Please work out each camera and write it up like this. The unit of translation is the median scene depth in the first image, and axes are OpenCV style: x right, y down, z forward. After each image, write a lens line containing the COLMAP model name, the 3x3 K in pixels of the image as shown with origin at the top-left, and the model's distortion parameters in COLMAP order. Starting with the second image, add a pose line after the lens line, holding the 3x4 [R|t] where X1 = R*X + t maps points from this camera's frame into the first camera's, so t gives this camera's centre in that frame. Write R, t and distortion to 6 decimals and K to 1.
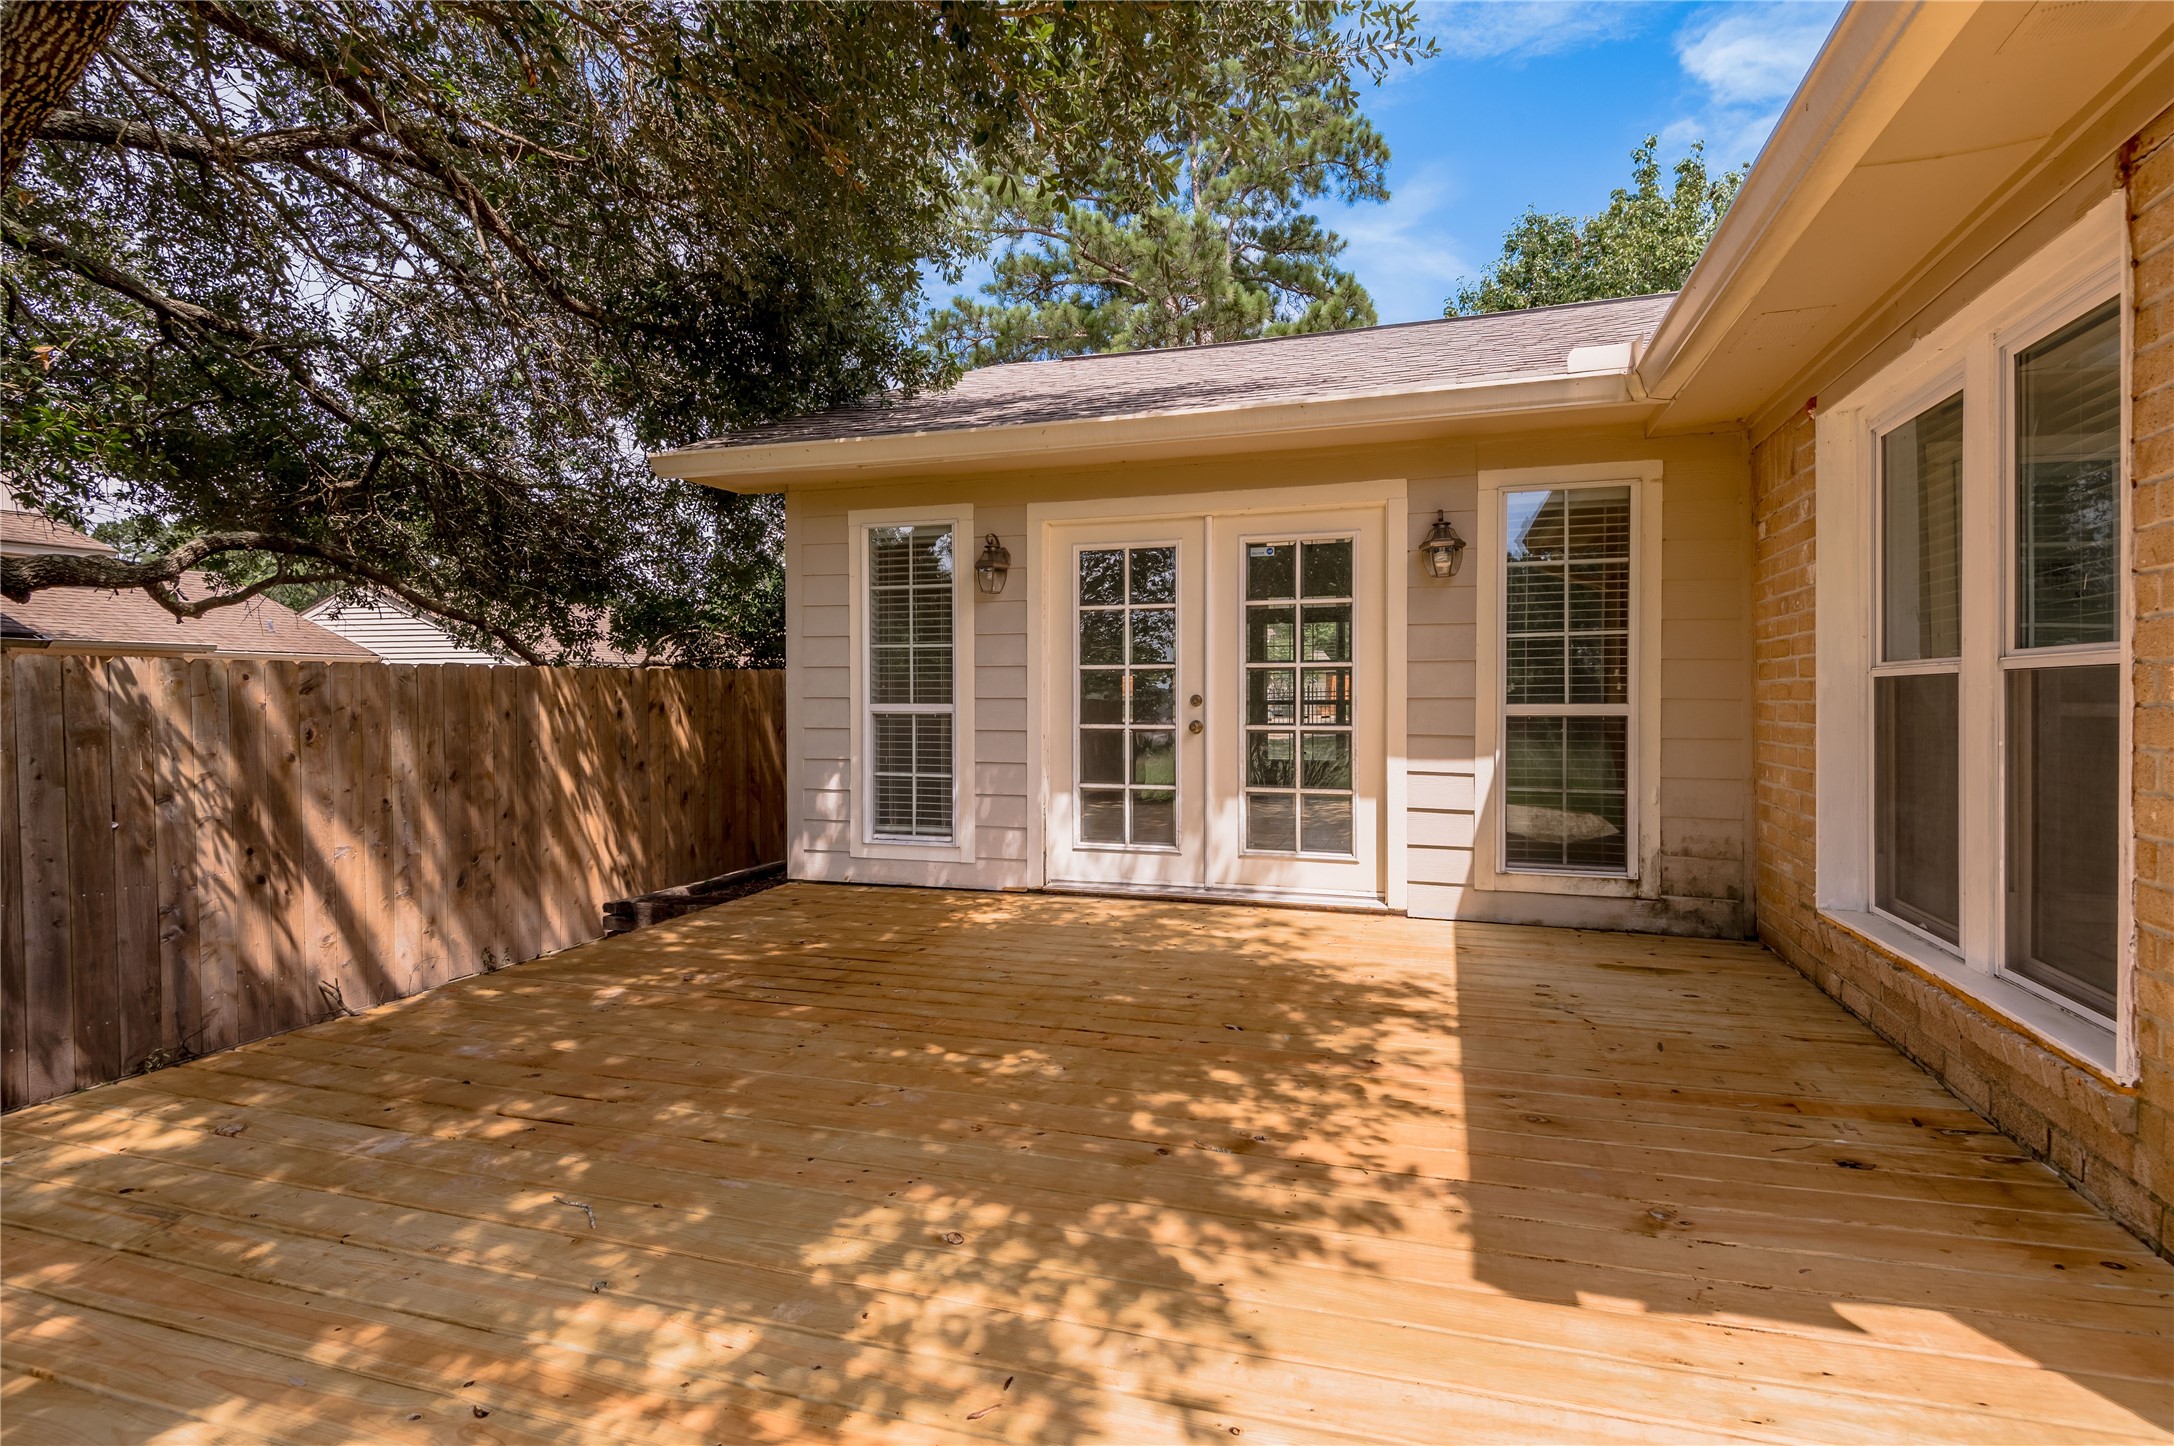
lens RADIAL K [[1020.1, 0, 1159.6], [0, 1020.1, 691.4], [0, 0, 1]] dist [0.017204, -0.000565]
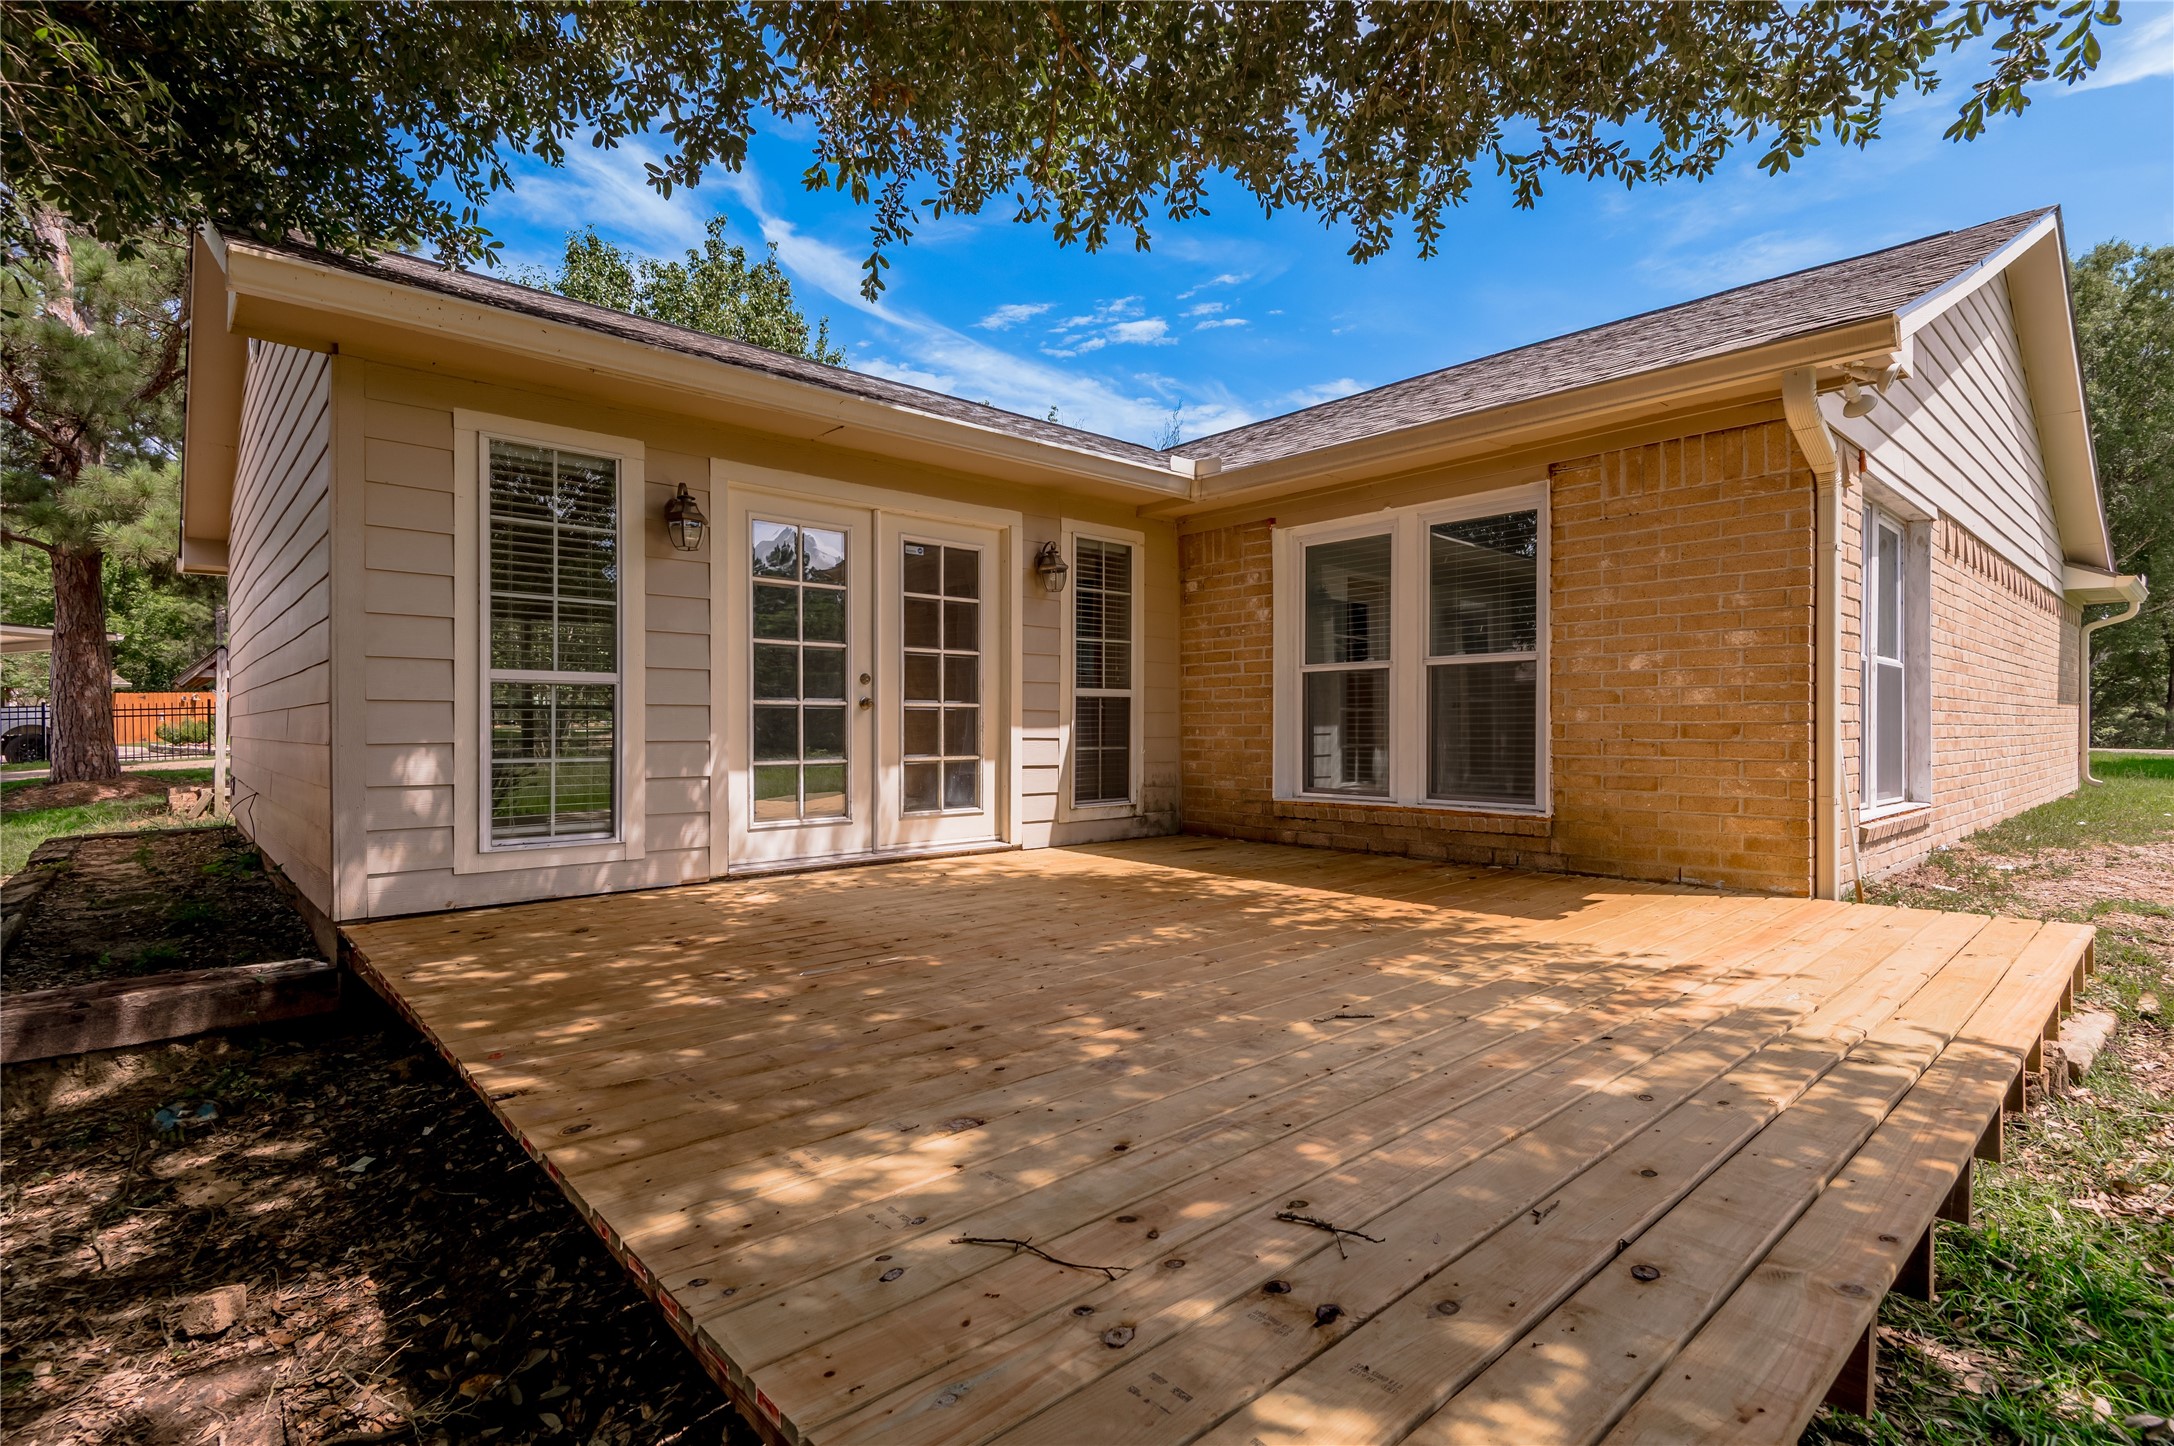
lens RADIAL K [[989.3, 0, 1078.4], [0, 989.3, 720.9], [0, 0, 1]] dist [0.037896, -0.030187]
pose [[0.535008, 0.003451, 0.844840, -0.726802], [-0.001203, 0.999994, -0.003323, 0.056424], [-0.844846, 0.000761, 0.535008, 0.247953]]
